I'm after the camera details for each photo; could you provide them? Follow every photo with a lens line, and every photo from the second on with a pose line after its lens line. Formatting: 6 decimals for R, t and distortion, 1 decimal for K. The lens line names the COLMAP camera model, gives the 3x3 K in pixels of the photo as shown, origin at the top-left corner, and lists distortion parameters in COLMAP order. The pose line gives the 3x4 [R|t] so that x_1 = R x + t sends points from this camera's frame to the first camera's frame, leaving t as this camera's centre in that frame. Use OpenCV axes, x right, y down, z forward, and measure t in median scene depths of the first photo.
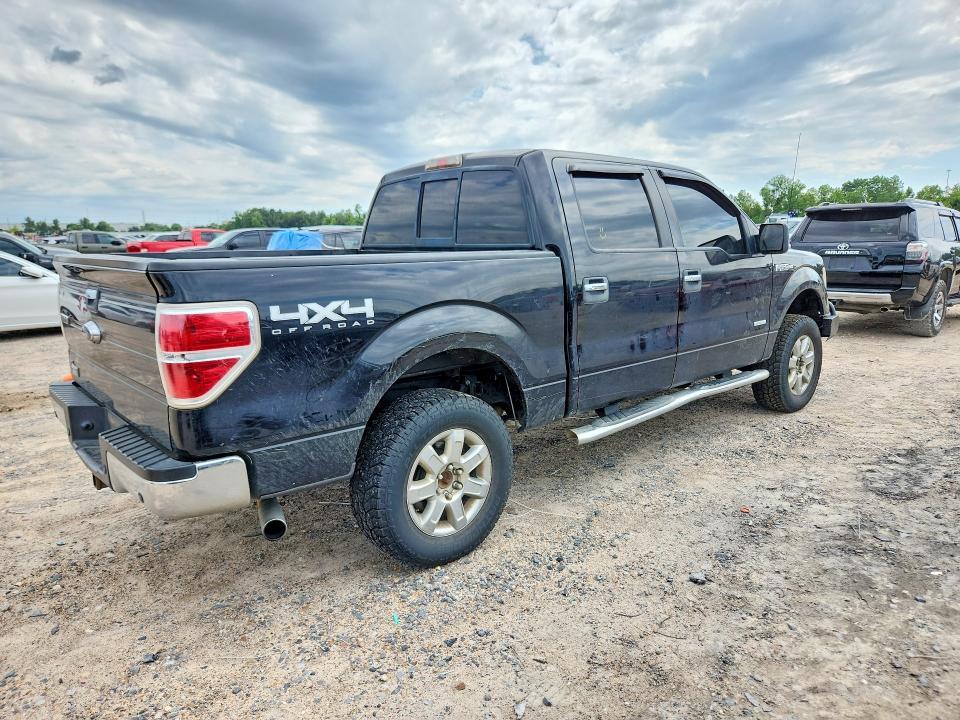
lens RADIAL K [[652.0, 0, 480.0], [0, 652.0, 360.0], [0, 0, 1]] dist [0.025628, -0.018309]
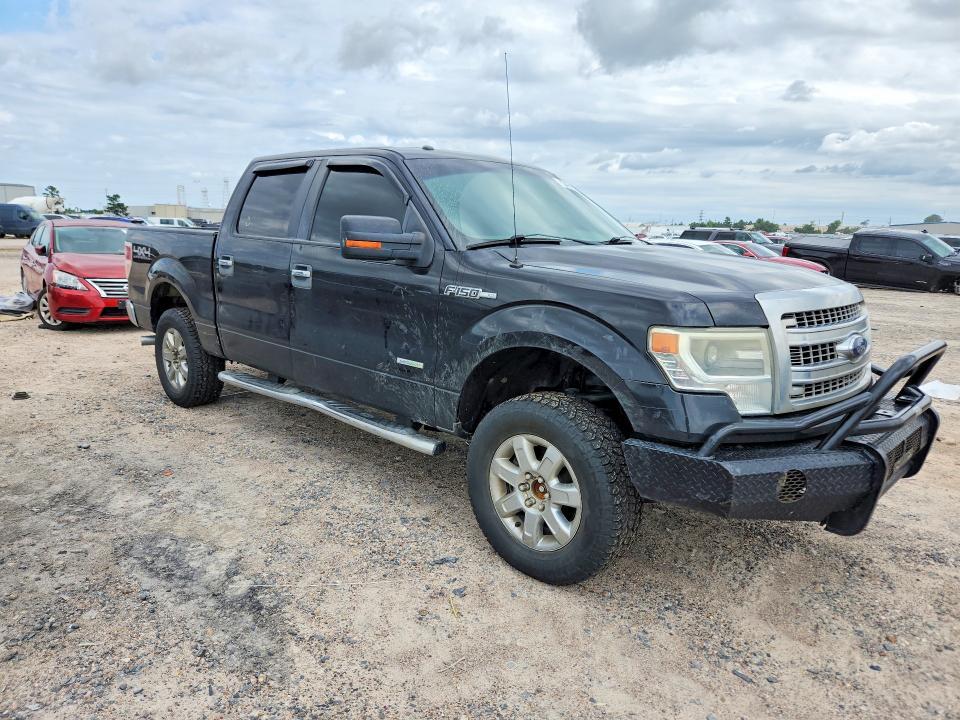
lens RADIAL K [[652.0, 0, 480.0], [0, 652.0, 360.0], [0, 0, 1]] dist [0.025628, -0.018309]
pose [[0.081096, 0.213060, -0.973668, 1.298736], [-0.219019, 0.956817, 0.191131, -0.244282], [0.972345, 0.197752, 0.124259, 1.170441]]
